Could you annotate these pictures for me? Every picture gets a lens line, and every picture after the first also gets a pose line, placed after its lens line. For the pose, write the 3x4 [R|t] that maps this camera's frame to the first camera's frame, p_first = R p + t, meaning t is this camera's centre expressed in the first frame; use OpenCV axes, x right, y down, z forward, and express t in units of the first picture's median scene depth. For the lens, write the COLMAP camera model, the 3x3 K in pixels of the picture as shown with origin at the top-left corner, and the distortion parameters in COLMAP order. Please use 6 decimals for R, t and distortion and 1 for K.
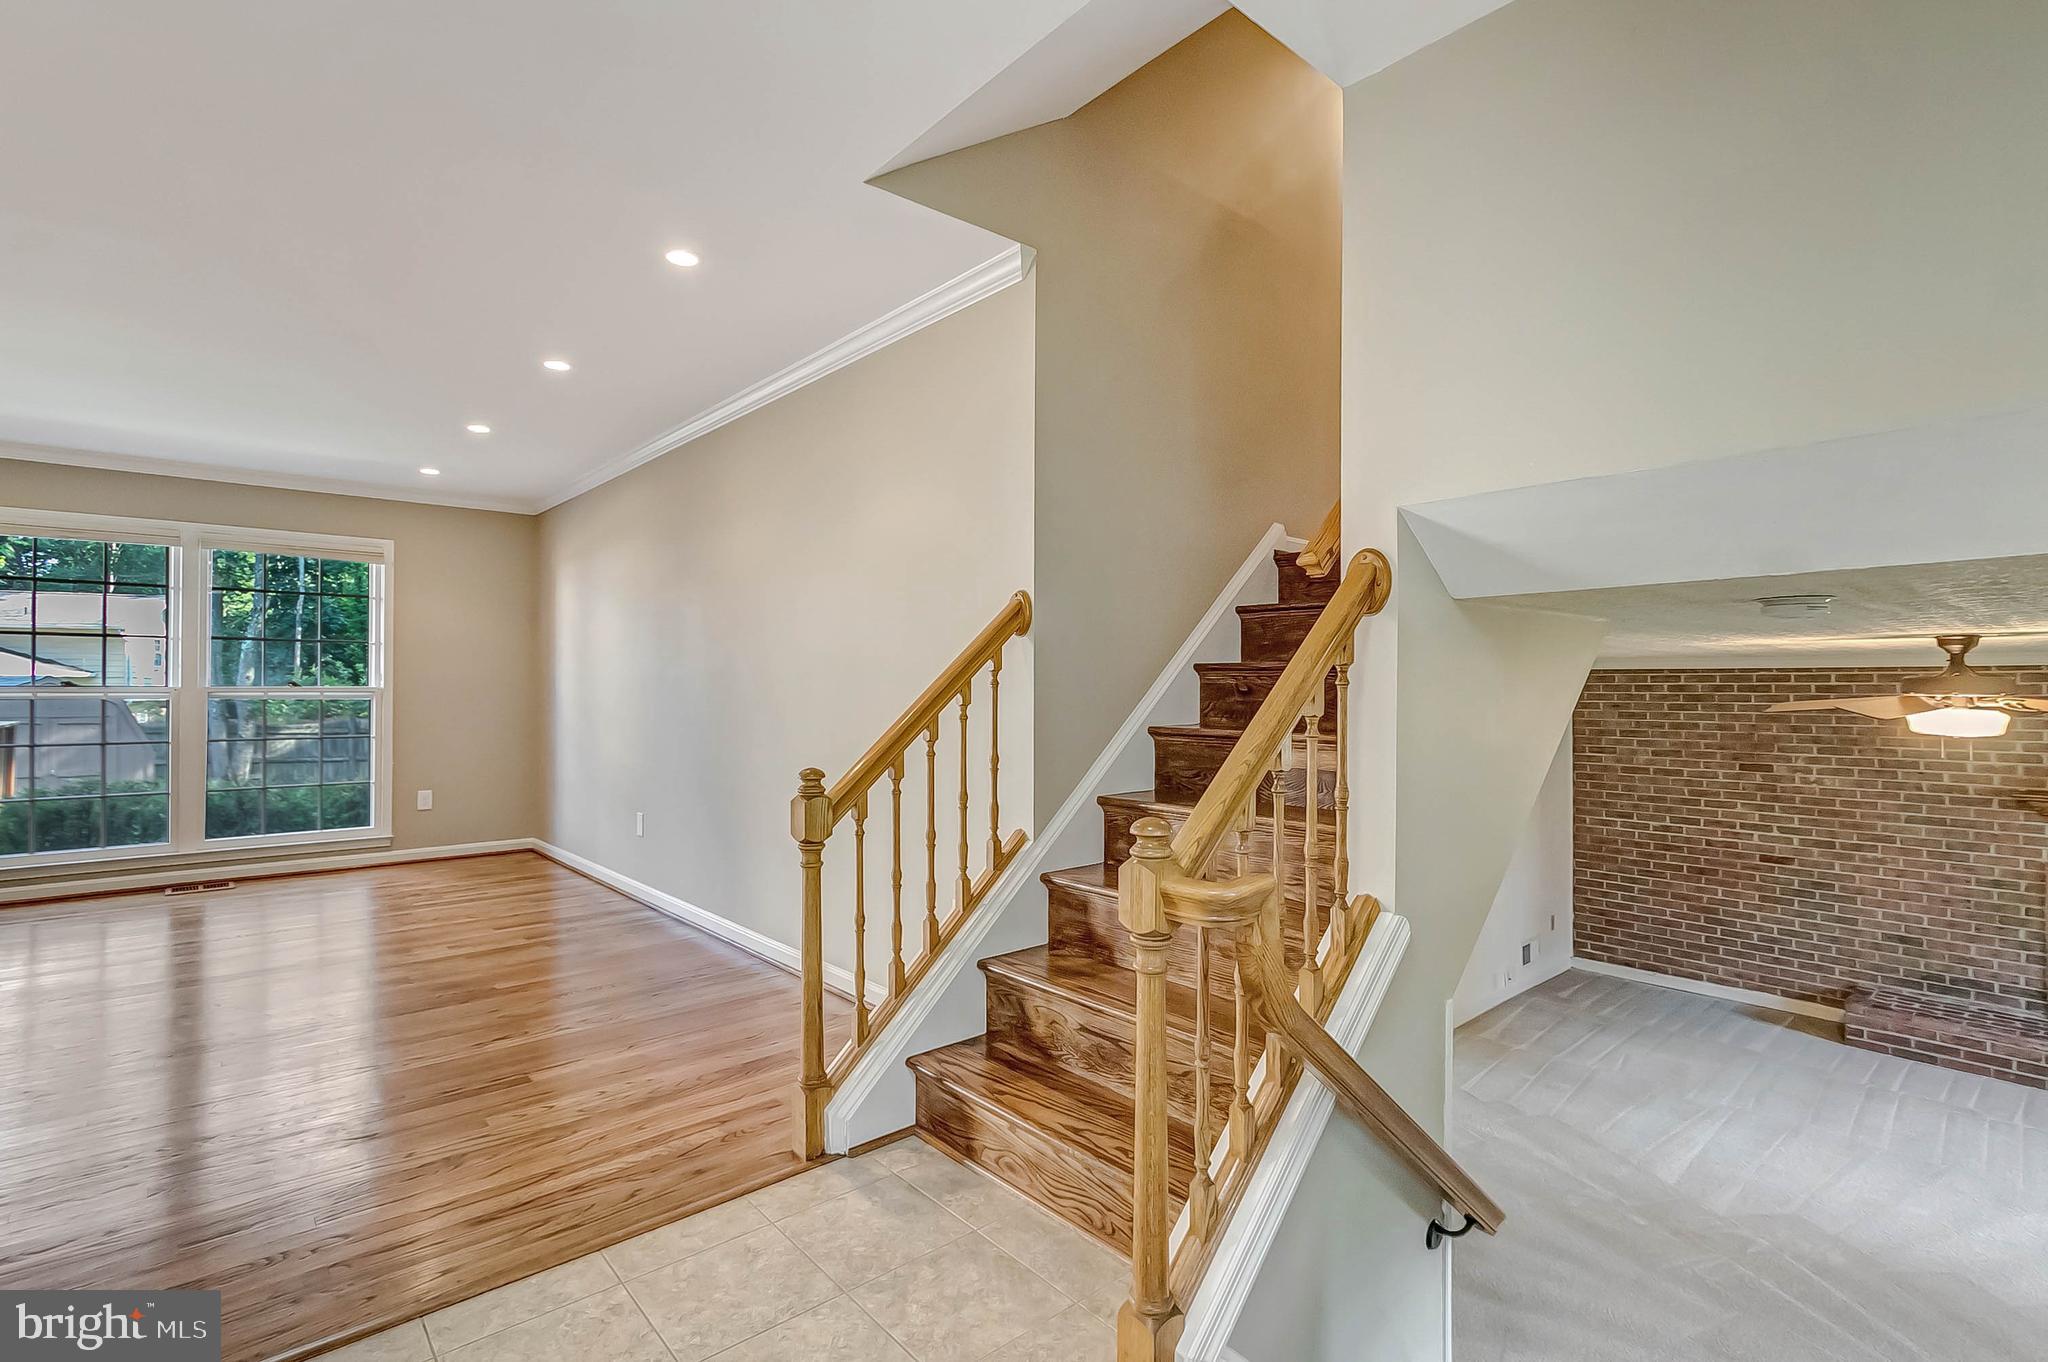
lens RADIAL K [[958.6, 0, 1039.7], [0, 958.6, 679.7], [0, 0, 1]] dist [0.005308, -0.001479]
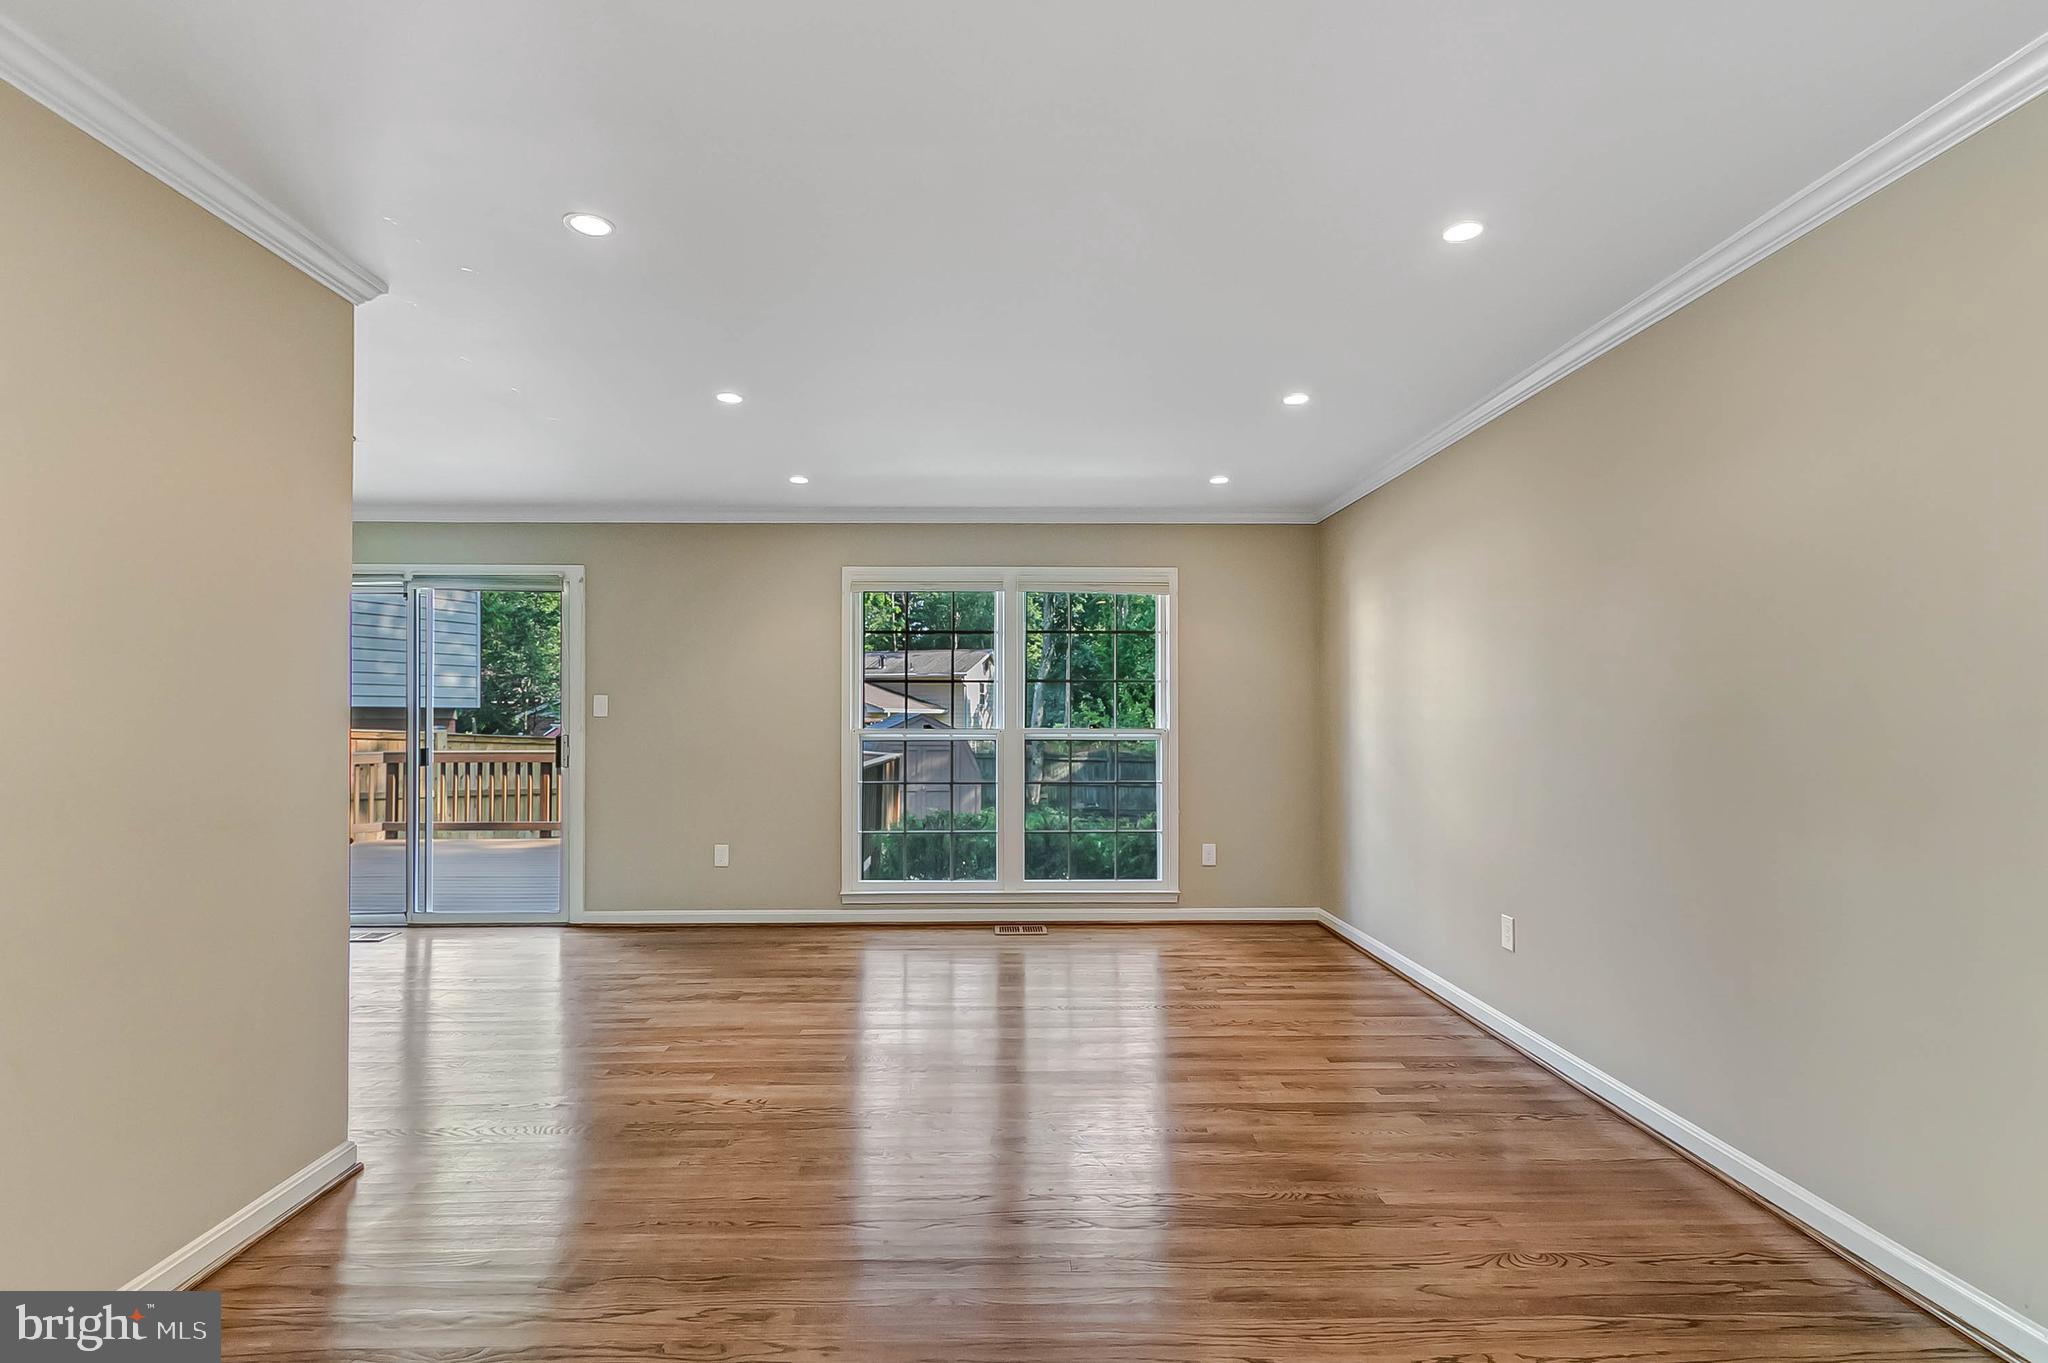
lens RADIAL K [[962.2, 0, 1022.9], [0, 962.2, 706.6], [0, 0, 1]] dist [-0.001001, -0.001203]
pose [[0.765254, -0.011668, -0.643622, -0.199549], [0.009834, 0.999931, -0.006434, -0.009165], [0.643653, -0.001406, 0.765316, 0.209464]]
